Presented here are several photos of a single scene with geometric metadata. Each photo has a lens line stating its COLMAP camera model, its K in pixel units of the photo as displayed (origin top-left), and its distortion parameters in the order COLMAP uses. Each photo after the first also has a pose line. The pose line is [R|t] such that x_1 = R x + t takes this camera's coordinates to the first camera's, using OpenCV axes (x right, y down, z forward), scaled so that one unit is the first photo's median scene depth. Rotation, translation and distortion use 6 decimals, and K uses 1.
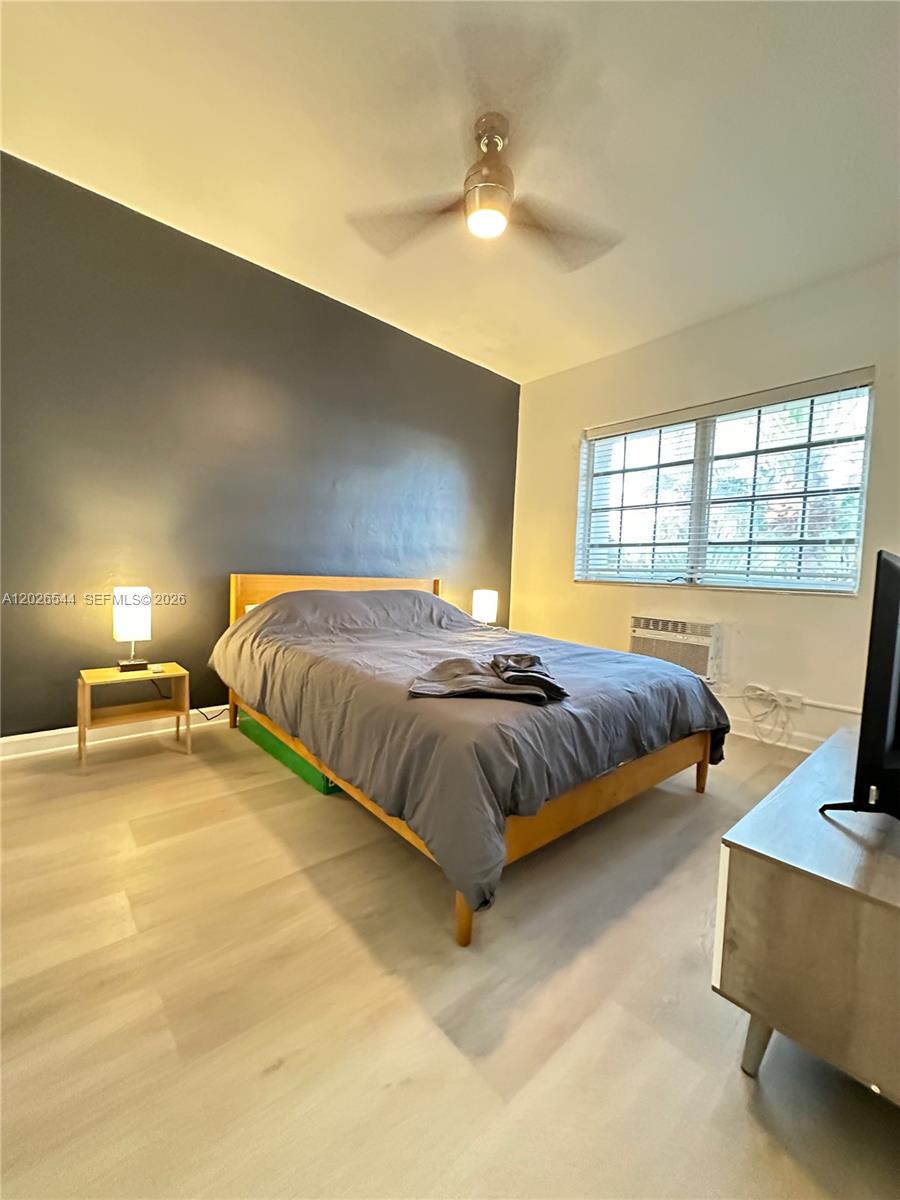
lens RADIAL K [[478.8, 0, 458.0], [0, 478.8, 598.7], [0, 0, 1]] dist [0.000249, -0.000058]
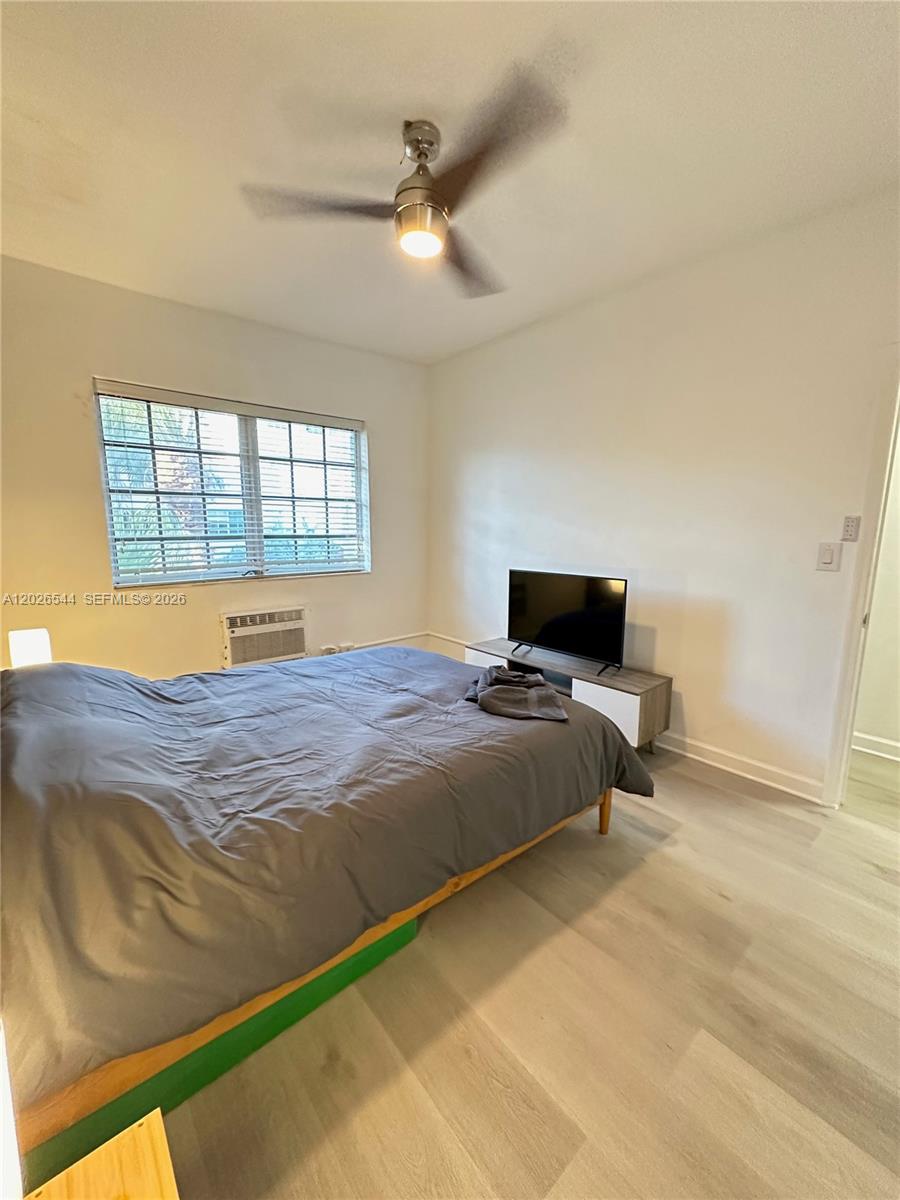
lens RADIAL K [[478.8, 0, 458.0], [0, 478.8, 598.7], [0, 0, 1]] dist [0.000249, -0.000058]
pose [[0.014839, -0.116131, 0.993123, -0.552371], [0.116049, 0.986720, 0.113649, -0.051792], [-0.993133, 0.113564, 0.028119, 0.562067]]
